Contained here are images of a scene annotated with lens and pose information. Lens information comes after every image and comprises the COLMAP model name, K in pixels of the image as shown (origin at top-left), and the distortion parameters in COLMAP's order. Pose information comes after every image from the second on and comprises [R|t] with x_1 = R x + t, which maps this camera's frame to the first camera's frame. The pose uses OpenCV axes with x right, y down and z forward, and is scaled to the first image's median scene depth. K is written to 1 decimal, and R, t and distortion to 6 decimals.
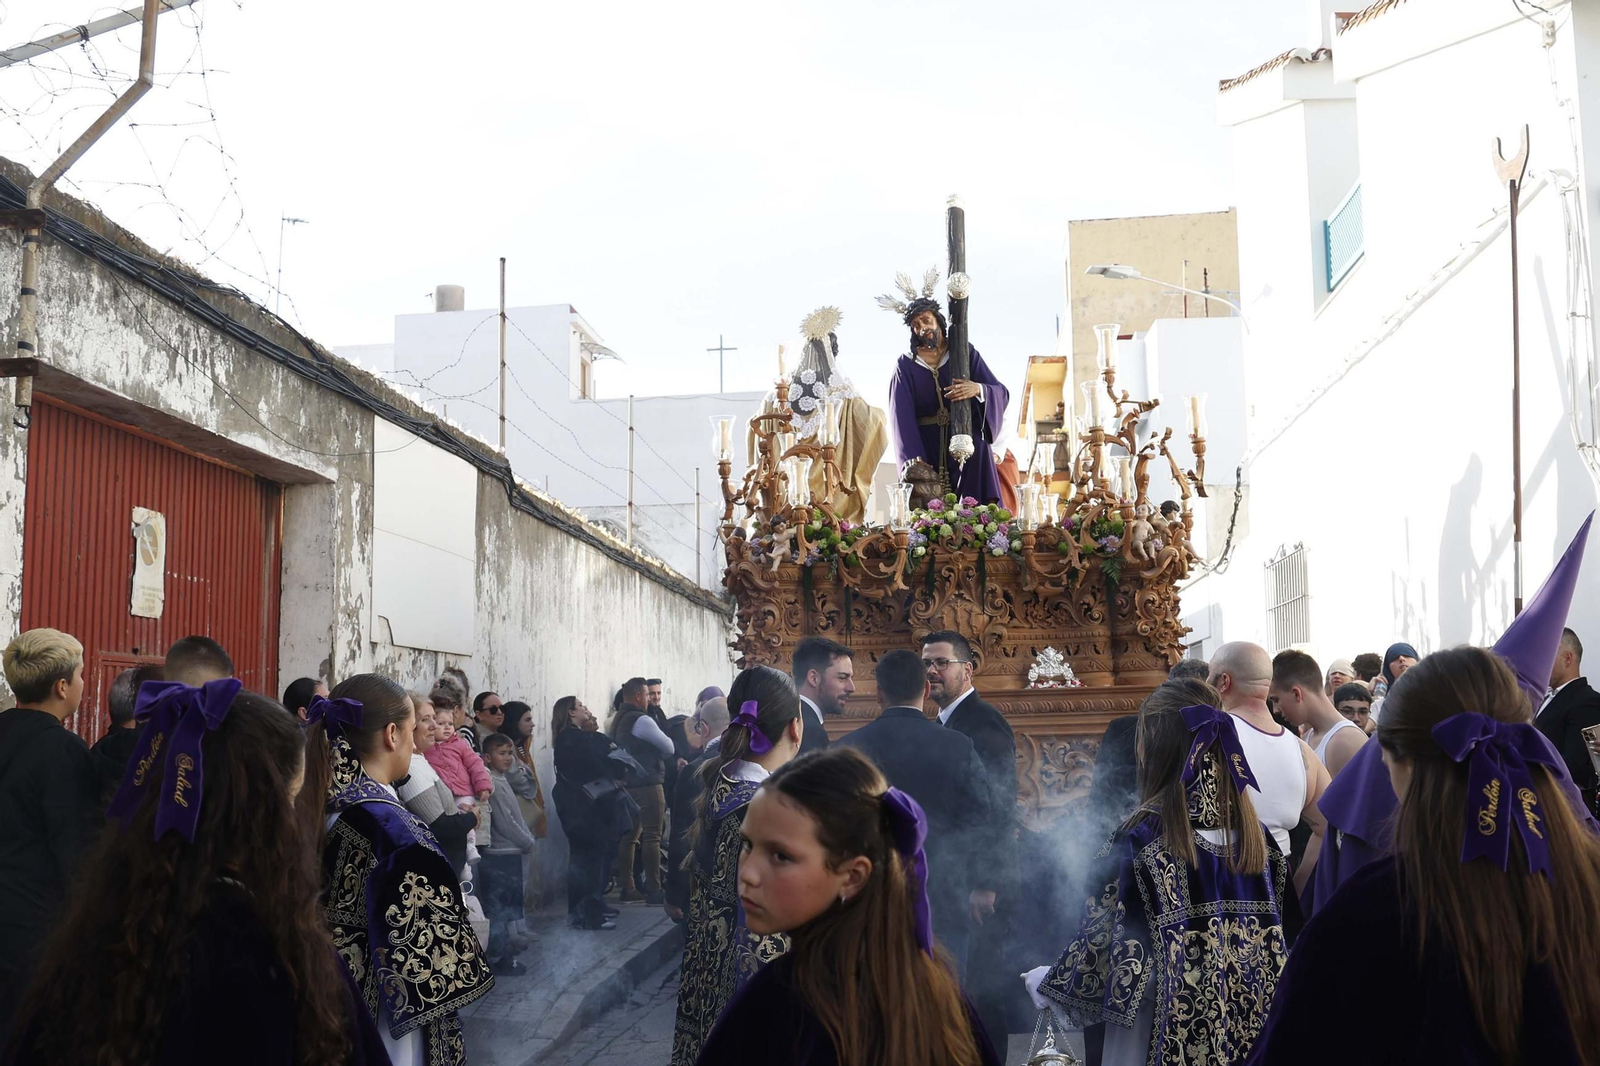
lens RADIAL K [[1757.9, 0, 800.0], [0, 1757.9, 533.0], [0, 0, 1]] dist [0.004122, 0.001270]
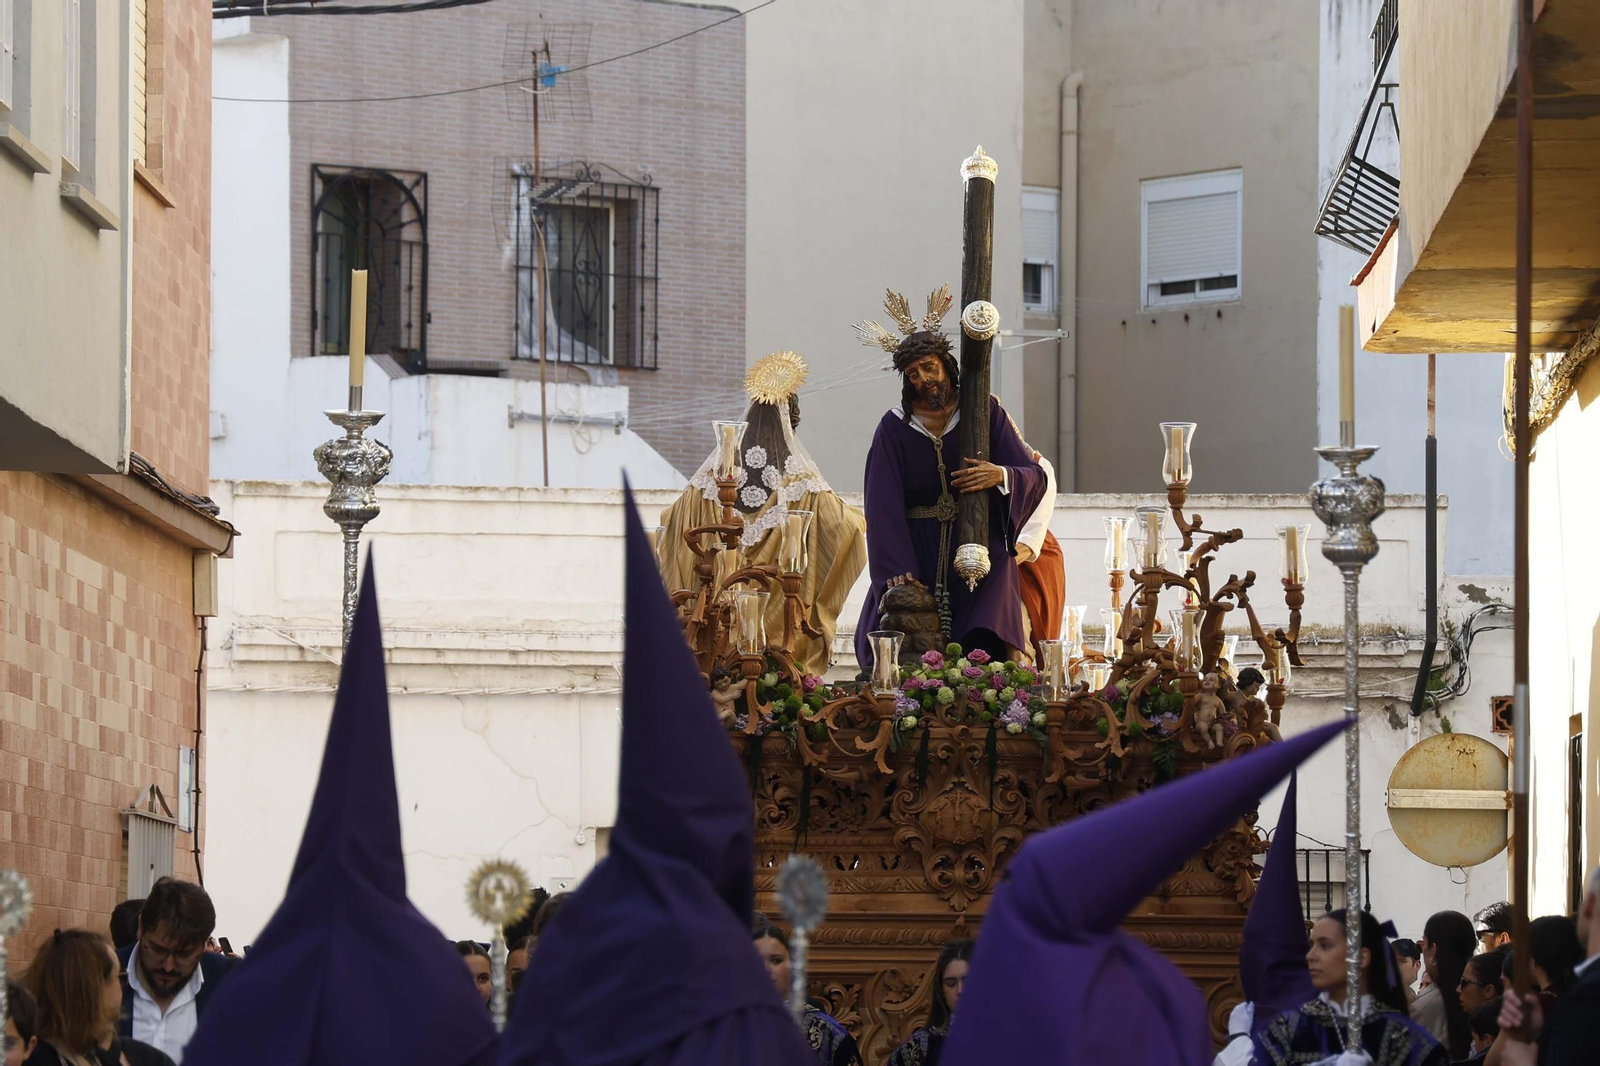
lens RADIAL K [[5008.0, 0, 800.0], [0, 5008.0, 533.0], [0, 0, 1]] dist [0.588314, 0.251901]
pose [[0.997343, 0.044626, 0.057582, -0.101048], [-0.044287, 0.998993, -0.007155, -0.051127], [-0.057843, 0.004586, 0.998315, -1.086594]]
